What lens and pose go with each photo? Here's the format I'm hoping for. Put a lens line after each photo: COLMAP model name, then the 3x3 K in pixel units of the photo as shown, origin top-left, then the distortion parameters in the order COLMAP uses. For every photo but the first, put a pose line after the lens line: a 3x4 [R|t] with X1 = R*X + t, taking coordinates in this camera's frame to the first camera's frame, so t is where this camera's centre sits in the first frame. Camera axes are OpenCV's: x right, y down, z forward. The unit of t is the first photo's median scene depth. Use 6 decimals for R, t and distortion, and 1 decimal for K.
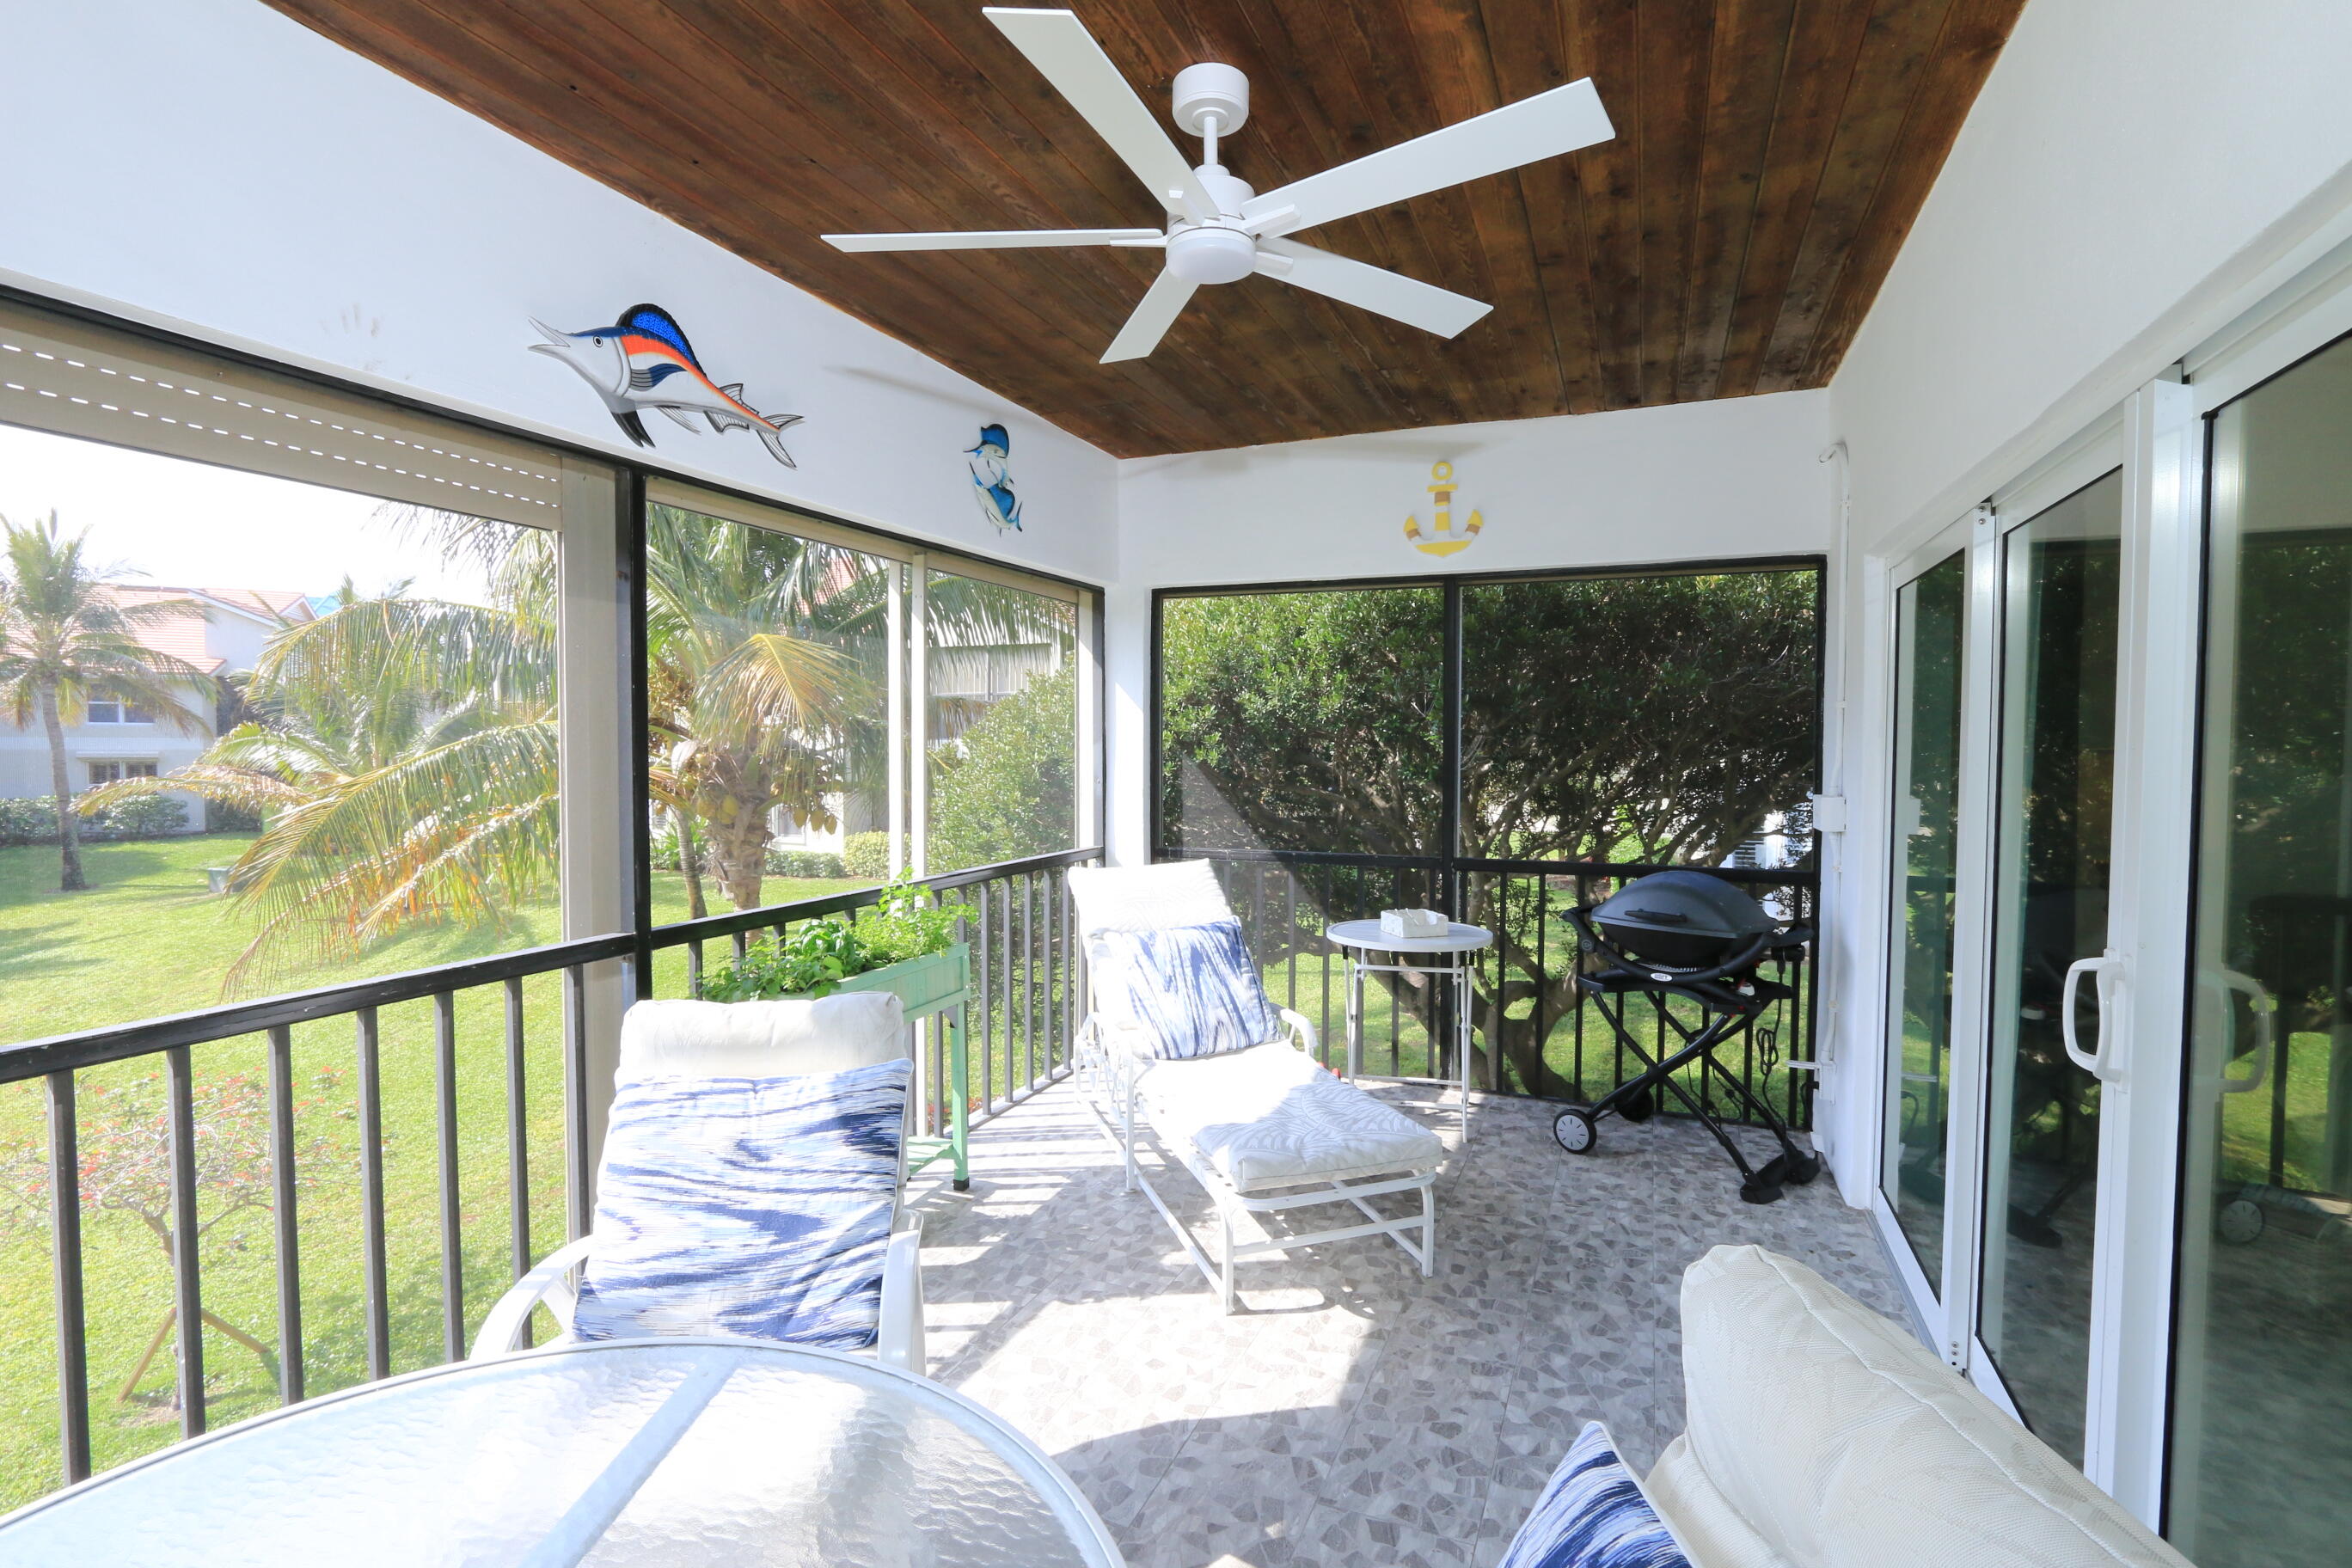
lens RADIAL K [[1074.8, 0, 1172.1], [0, 1074.8, 782.0], [0, 0, 1]] dist [-0.020228, 0.003046]
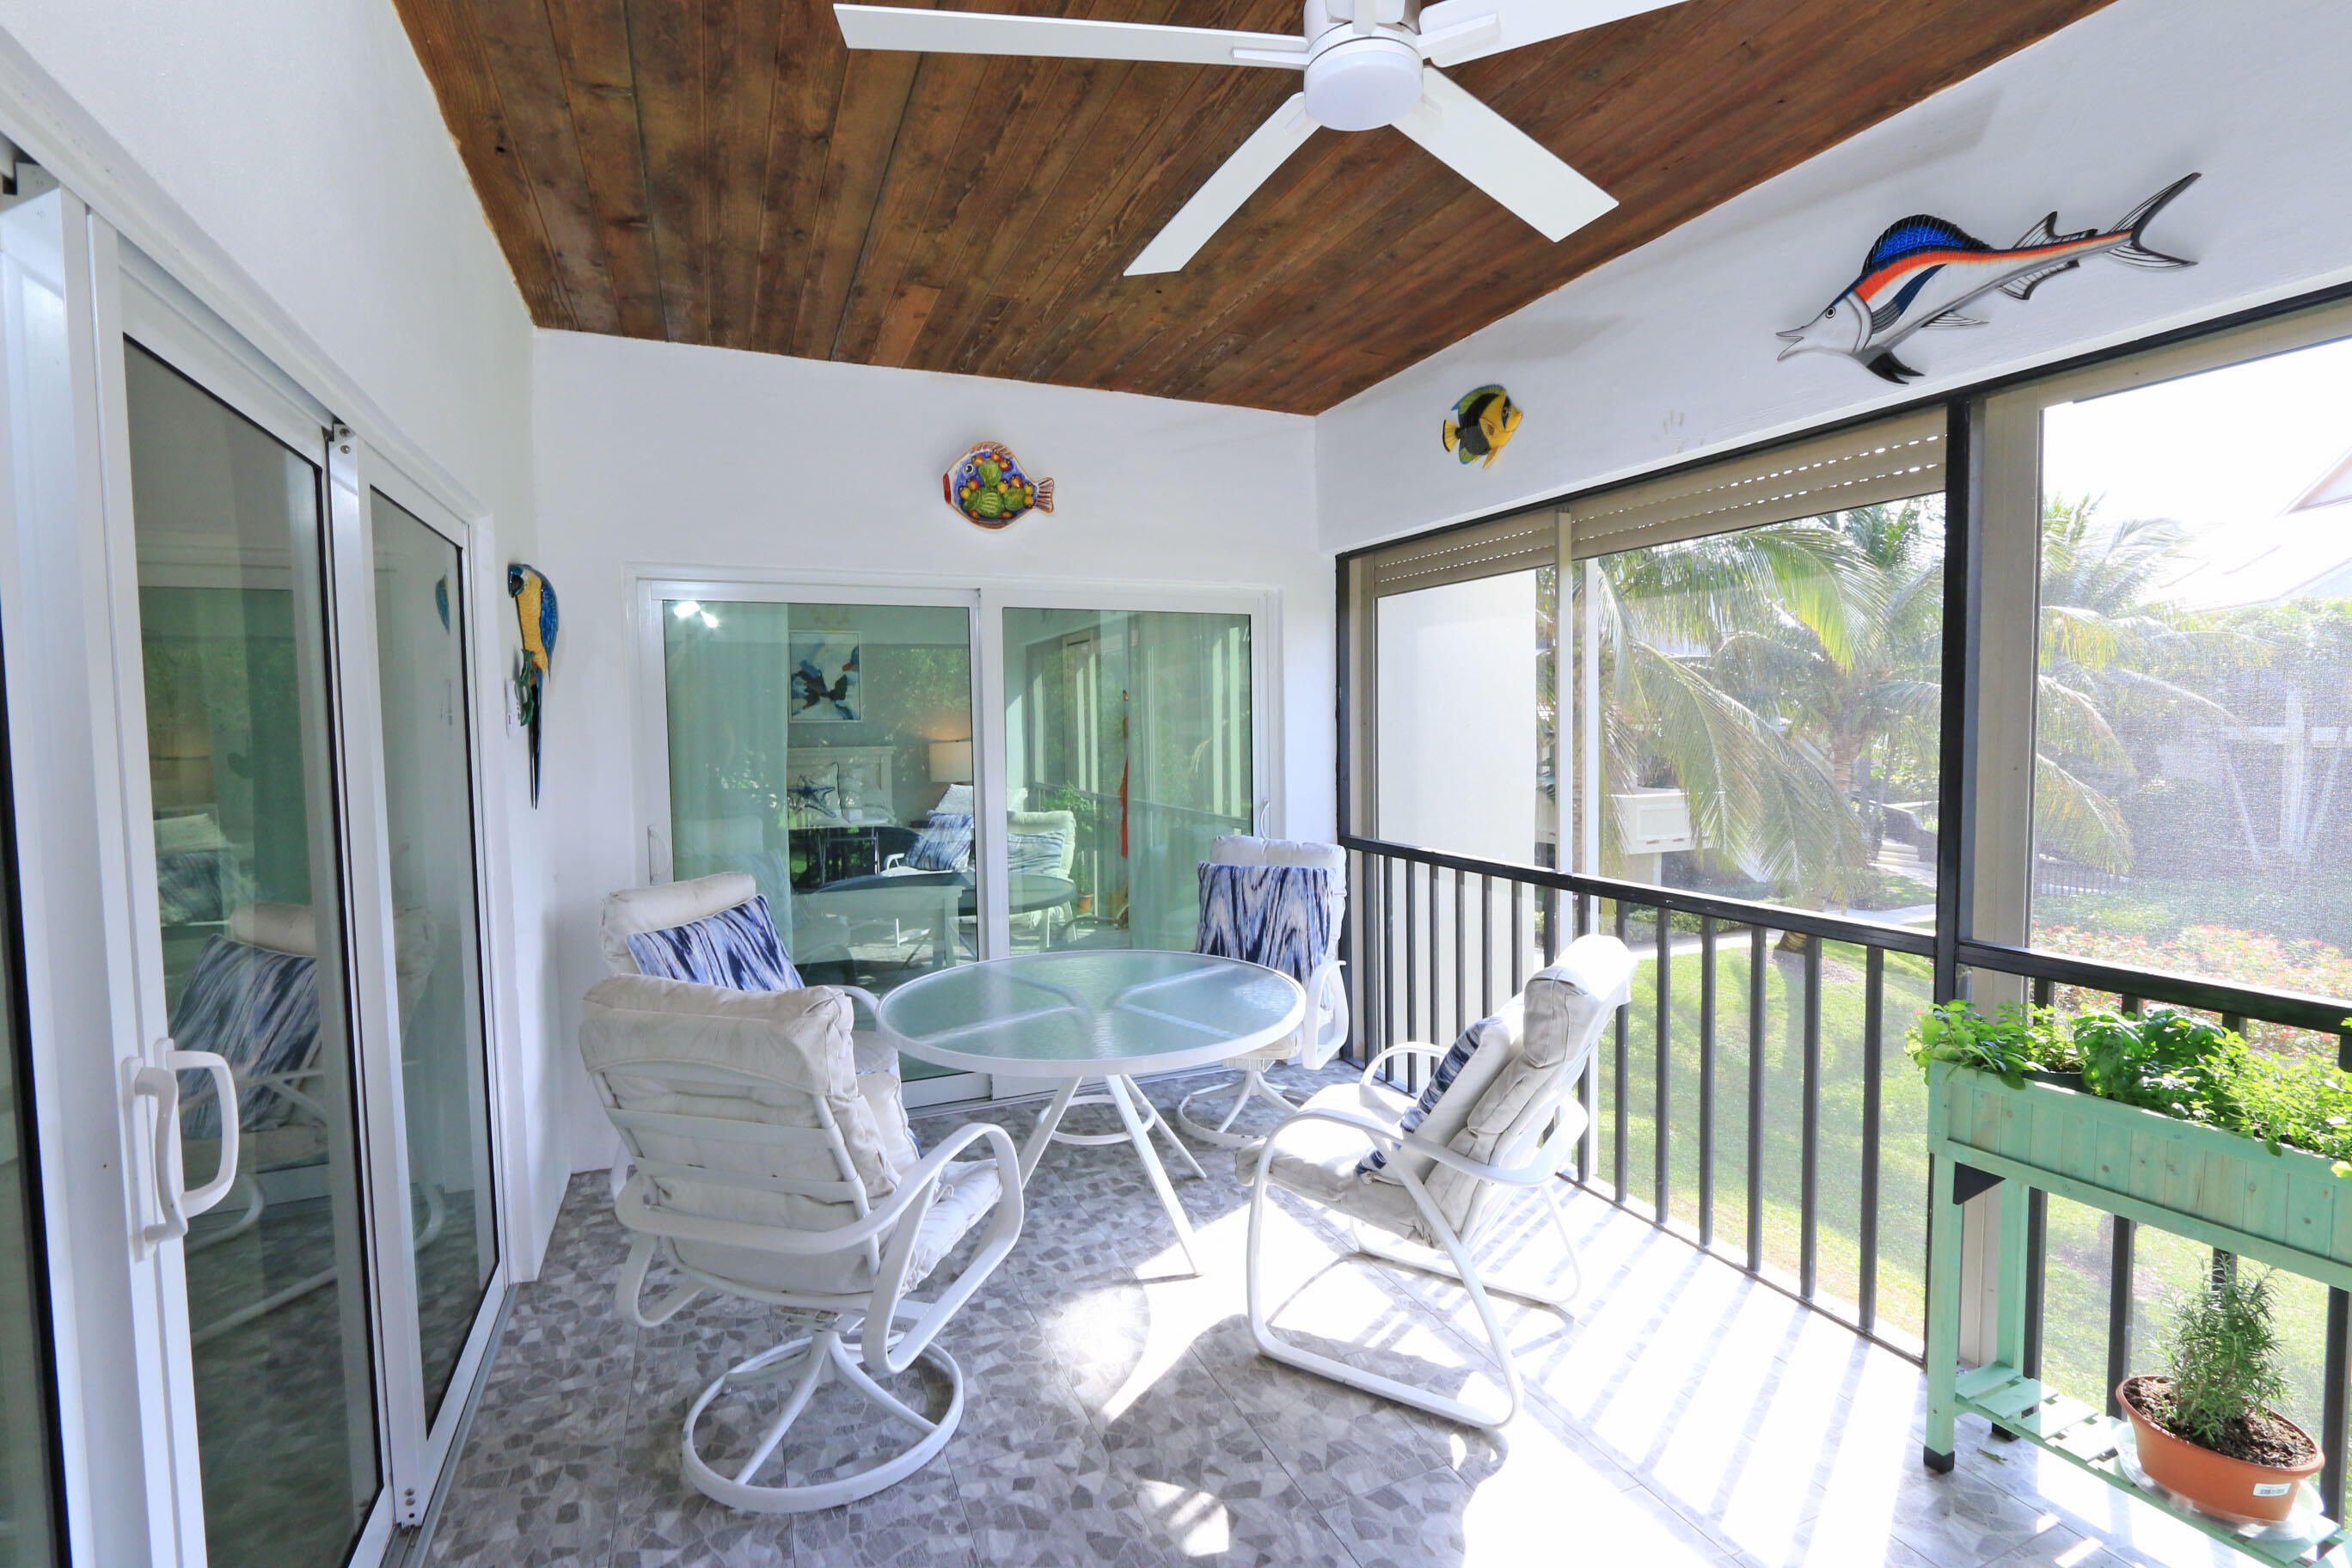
lens RADIAL K [[1074.8, 0, 1177.3], [0, 1074.8, 780.6], [0, 0, 1]] dist [-0.020228, 0.003046]
pose [[-0.683303, 0.052833, -0.728221, 0.580948], [-0.008278, 0.996754, 0.080083, -0.054103], [0.730088, 0.060749, -0.680647, 1.194284]]
